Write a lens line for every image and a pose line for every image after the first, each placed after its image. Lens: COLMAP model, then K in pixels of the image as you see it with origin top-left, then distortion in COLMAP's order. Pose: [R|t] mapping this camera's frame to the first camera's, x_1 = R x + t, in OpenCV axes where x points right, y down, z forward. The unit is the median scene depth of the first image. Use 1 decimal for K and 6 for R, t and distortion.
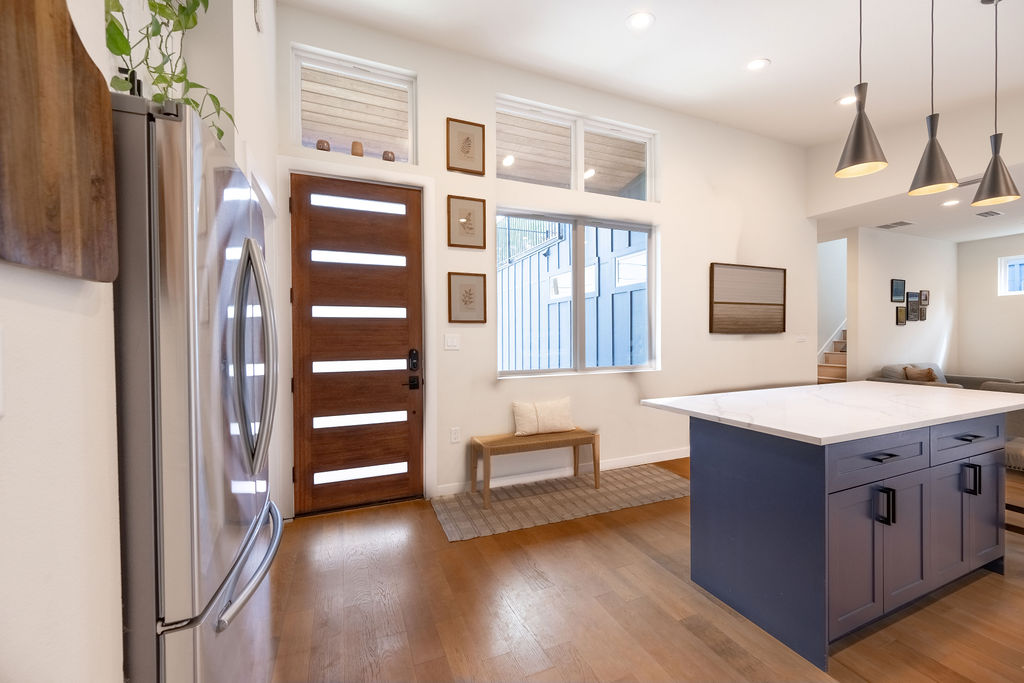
lens RADIAL K [[400.2, 0, 512.3], [0, 400.2, 339.9], [0, 0, 1]] dist [-0.001992, 0.000351]
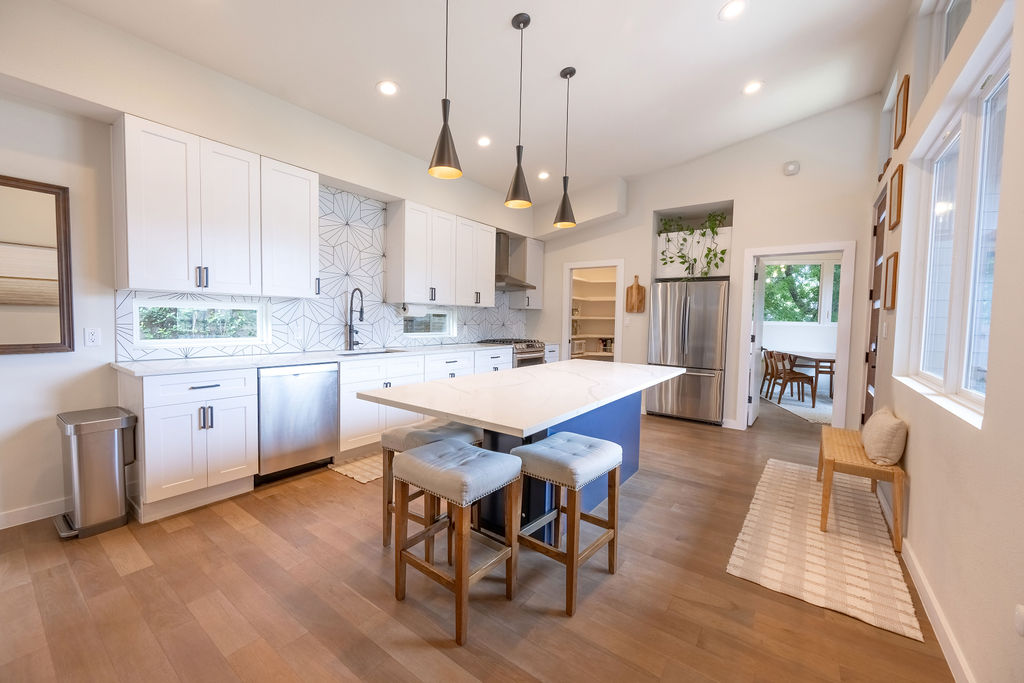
lens RADIAL K [[400.2, 0, 507.1], [0, 400.2, 342.3], [0, 0, 1]] dist [-0.001992, 0.000351]
pose [[-0.860987, 0.021911, -0.508155, 1.130929], [-0.019745, 0.996879, 0.076439, -0.020678], [0.508244, 0.075846, -0.857867, 1.370594]]
